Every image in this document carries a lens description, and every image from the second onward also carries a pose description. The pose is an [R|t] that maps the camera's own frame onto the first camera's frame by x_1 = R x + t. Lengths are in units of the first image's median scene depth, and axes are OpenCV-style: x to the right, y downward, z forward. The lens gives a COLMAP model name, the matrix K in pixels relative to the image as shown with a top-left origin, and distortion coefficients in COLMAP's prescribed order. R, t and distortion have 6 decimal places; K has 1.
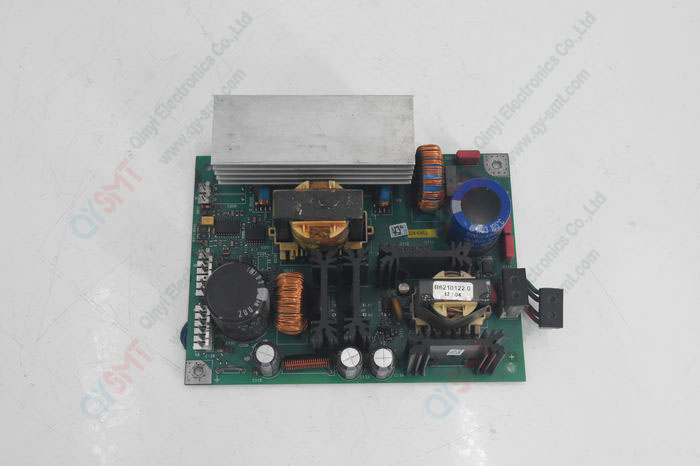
lens RADIAL K [[840.6, 0, 351.1], [0, 840.6, 233.7], [0, 0, 1]] dist [0.030300, 0.000000]
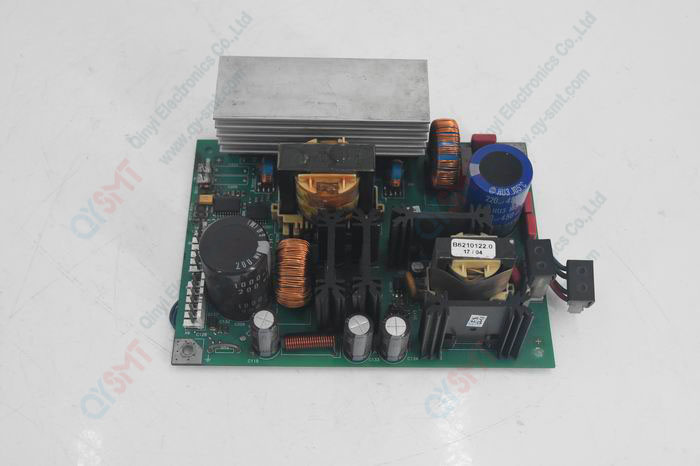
lens RADIAL K [[840.6, 0, 349.9], [0, 840.6, 234.4], [0, 0, 1]] dist [0.030300, 0.000000]
pose [[0.999895, 0.014473, 0.001034, -0.012320], [-0.013927, 0.977293, -0.211434, 0.230579], [-0.004070, 0.211397, 0.977392, 0.102638]]
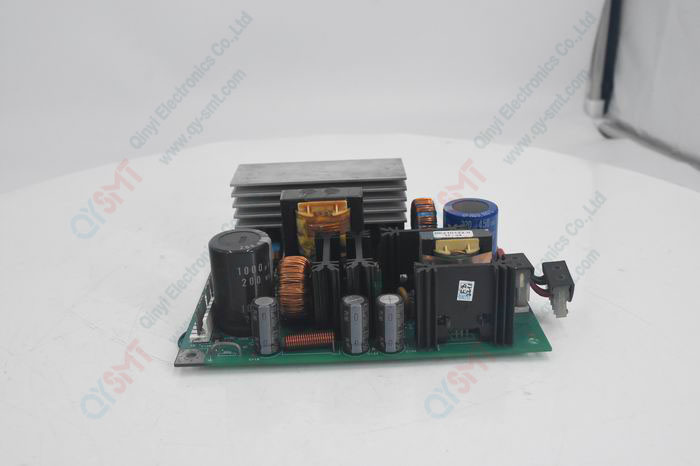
lens RADIAL K [[682.1, 0, 346.5], [0, 682.1, 229.9], [0, 0, 1]] dist [-0.068844, 0.000000]
pose [[0.998733, -0.046744, -0.018649, 0.007758], [0.016452, 0.653444, -0.756796, 0.638998], [0.047562, 0.755530, 0.653385, 0.423441]]
